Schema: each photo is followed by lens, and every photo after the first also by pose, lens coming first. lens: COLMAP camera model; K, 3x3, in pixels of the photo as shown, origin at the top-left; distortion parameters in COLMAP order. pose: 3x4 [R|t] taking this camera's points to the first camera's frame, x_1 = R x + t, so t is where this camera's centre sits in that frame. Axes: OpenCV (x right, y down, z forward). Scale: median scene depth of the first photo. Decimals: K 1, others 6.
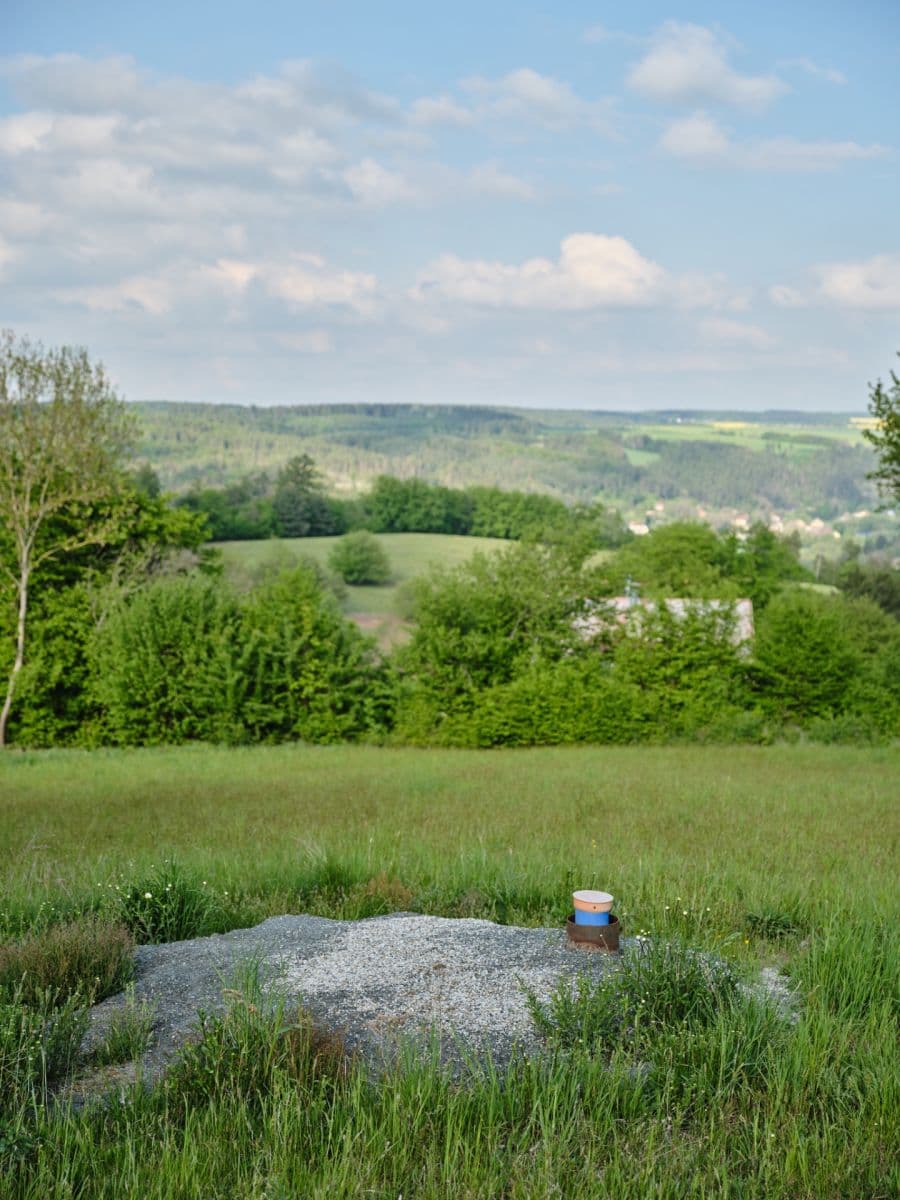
lens RADIAL K [[1754.4, 0, 457.9], [0, 1754.4, 601.2], [0, 0, 1]] dist [-0.008234, 0.000000]
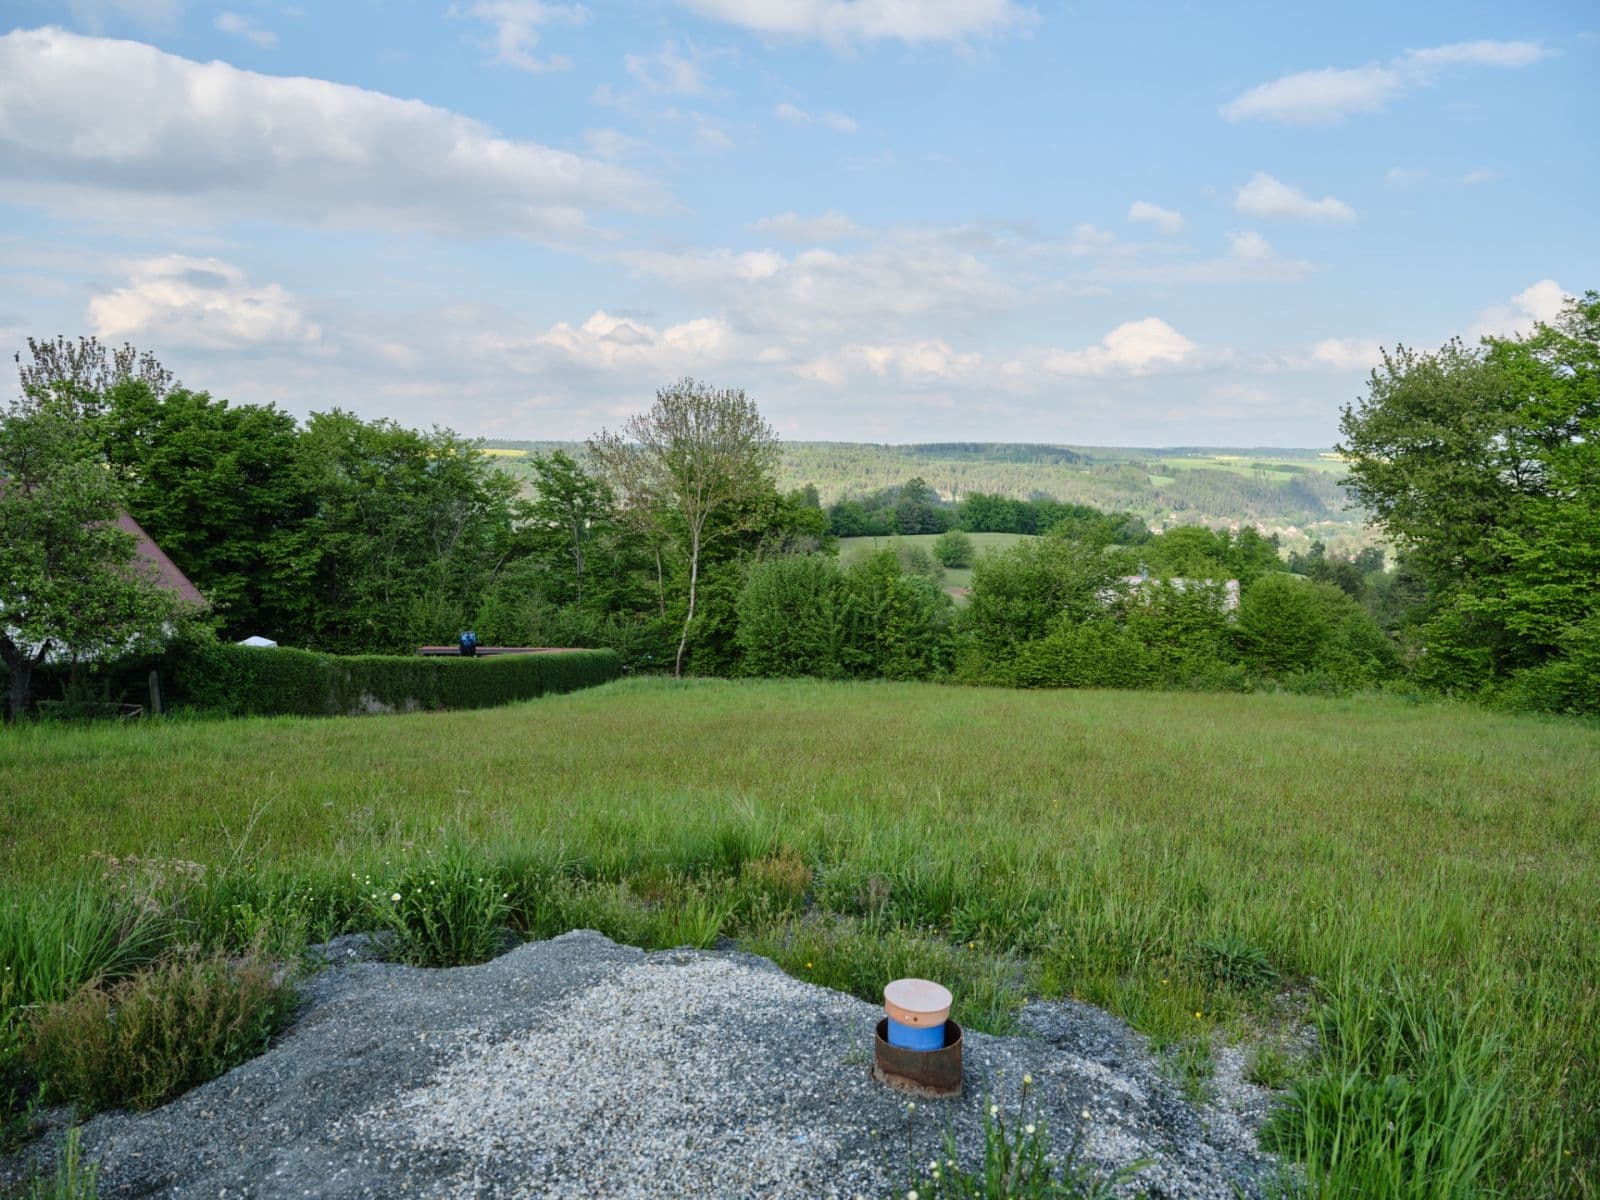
lens RADIAL K [[1199.8, 0, 807.0], [0, 1199.8, 600.3], [0, 0, 1]] dist [0.002579, -0.017213]
pose [[0.983512, 0.020941, -0.179626, 0.015394], [-0.017762, 0.999656, 0.019290, 0.003701], [0.179968, -0.015781, 0.983546, 0.082774]]
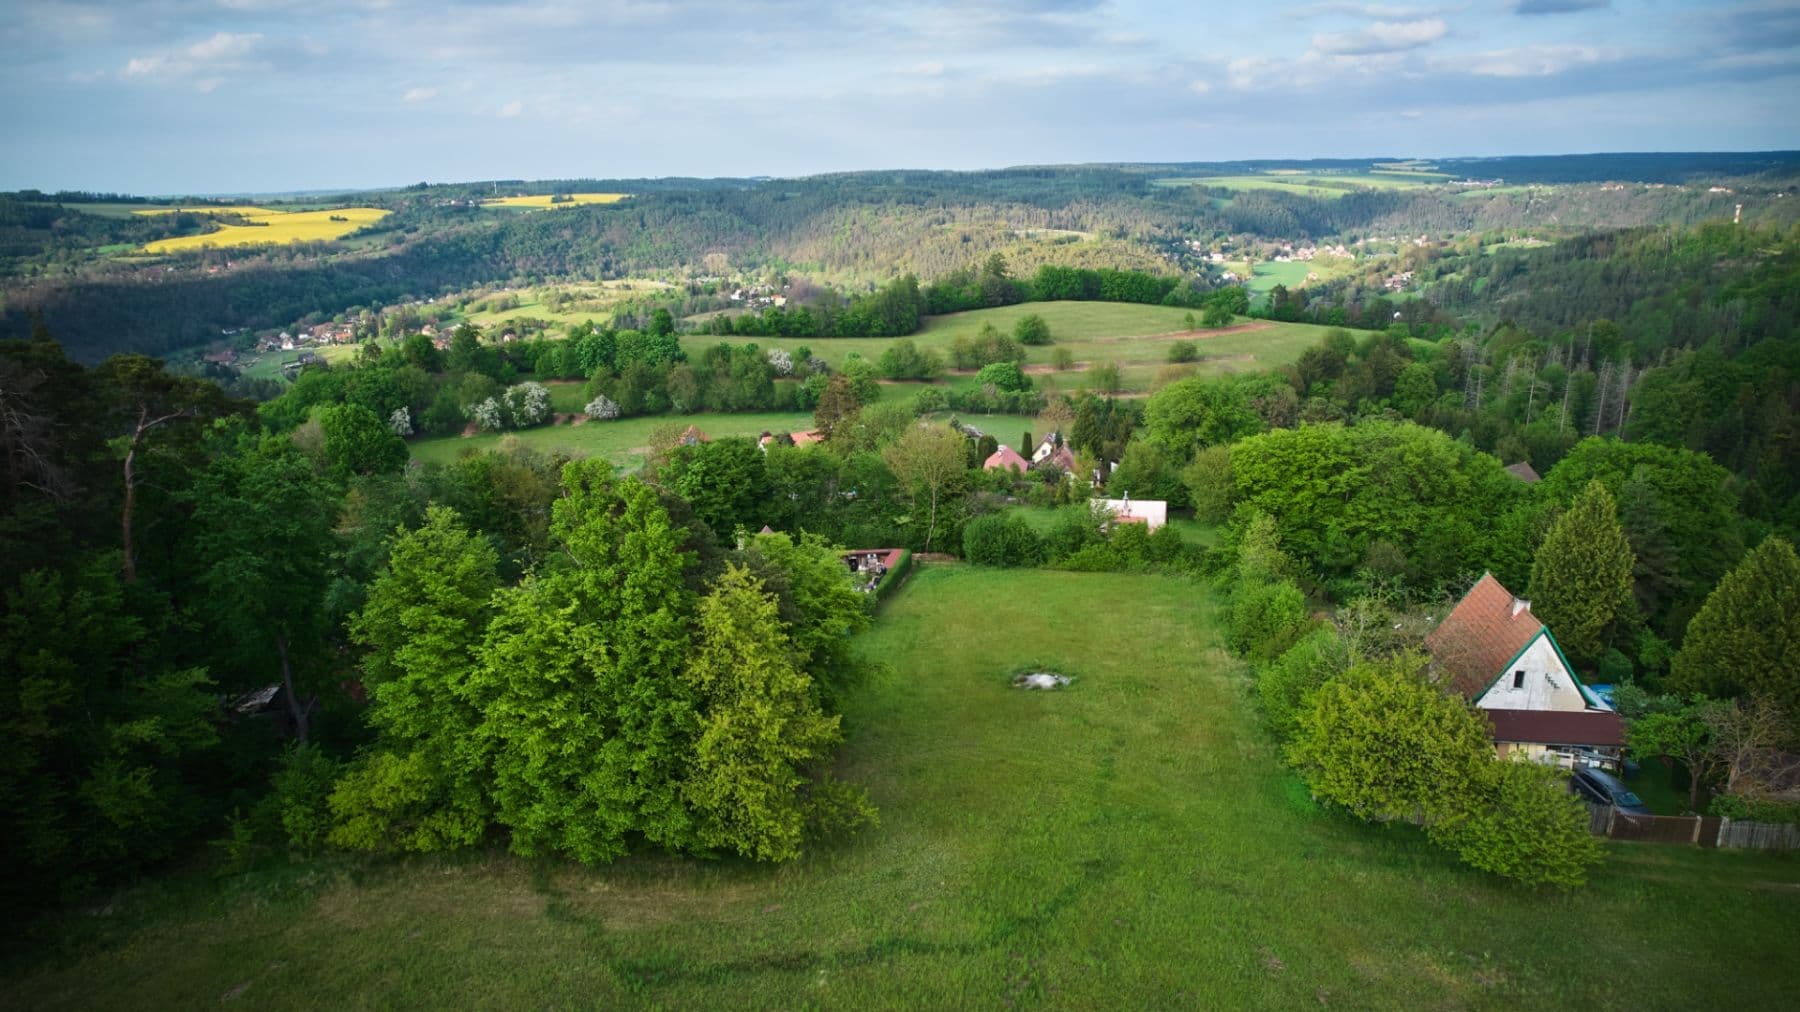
lens RADIAL K [[1160.0, 0, 900.3], [0, 1160.0, 513.0], [0, 0, 1]] dist [-0.064093, 0.051769]
pose [[0.986113, 0.012867, -0.165574, 0.055741], [0.018967, 0.981744, 0.189258, -0.458012], [0.164986, -0.189770, 0.967867, -1.263423]]
